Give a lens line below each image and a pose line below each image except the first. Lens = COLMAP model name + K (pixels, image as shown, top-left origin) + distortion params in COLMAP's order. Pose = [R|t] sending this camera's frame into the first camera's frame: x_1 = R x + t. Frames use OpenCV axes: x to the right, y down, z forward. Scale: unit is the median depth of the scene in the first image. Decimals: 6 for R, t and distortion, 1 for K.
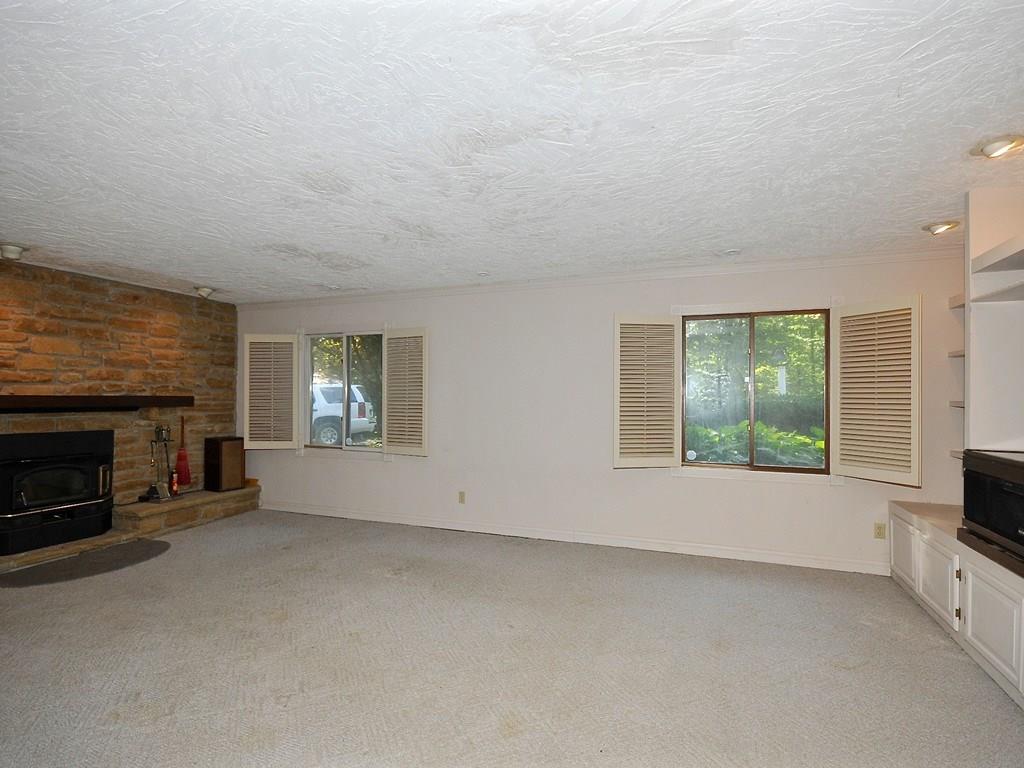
lens RADIAL K [[514.6, 0, 513.3], [0, 514.6, 389.8], [0, 0, 1]] dist [-0.009613, 0.000912]
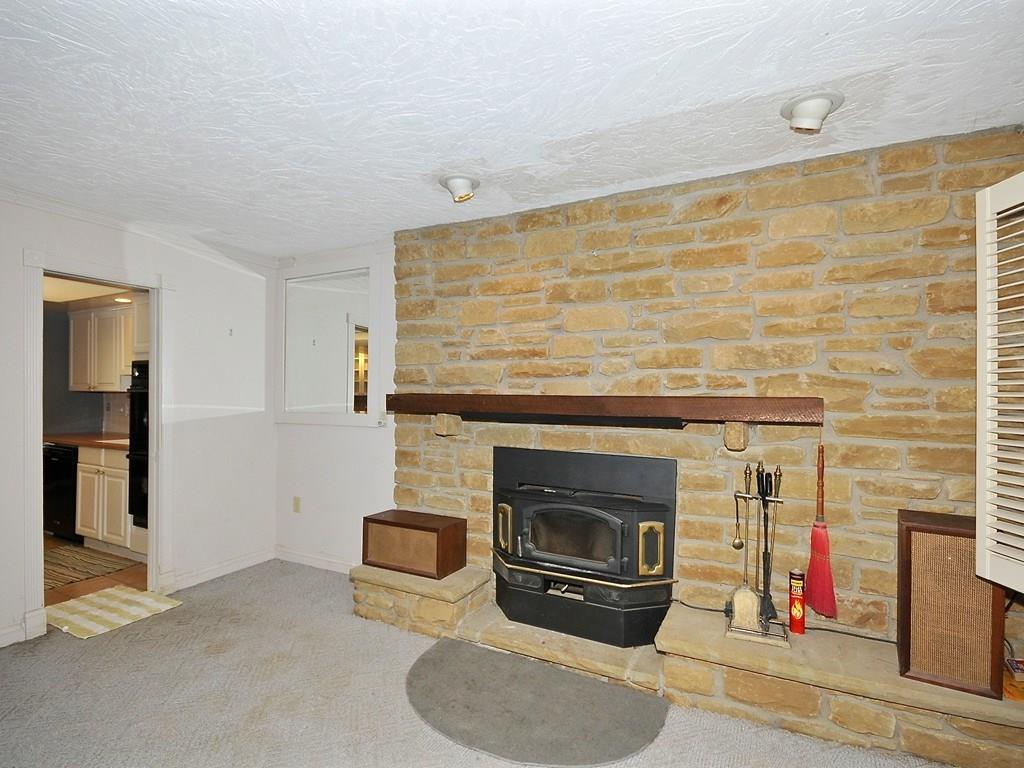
lens RADIAL K [[514.6, 0, 512.9], [0, 514.6, 391.2], [0, 0, 1]] dist [-0.009613, 0.000912]
pose [[-0.121186, -0.011462, -0.992564, -0.221647], [0.005773, 0.999908, -0.012251, 0.012168], [0.992613, -0.007215, -0.121108, 0.880248]]
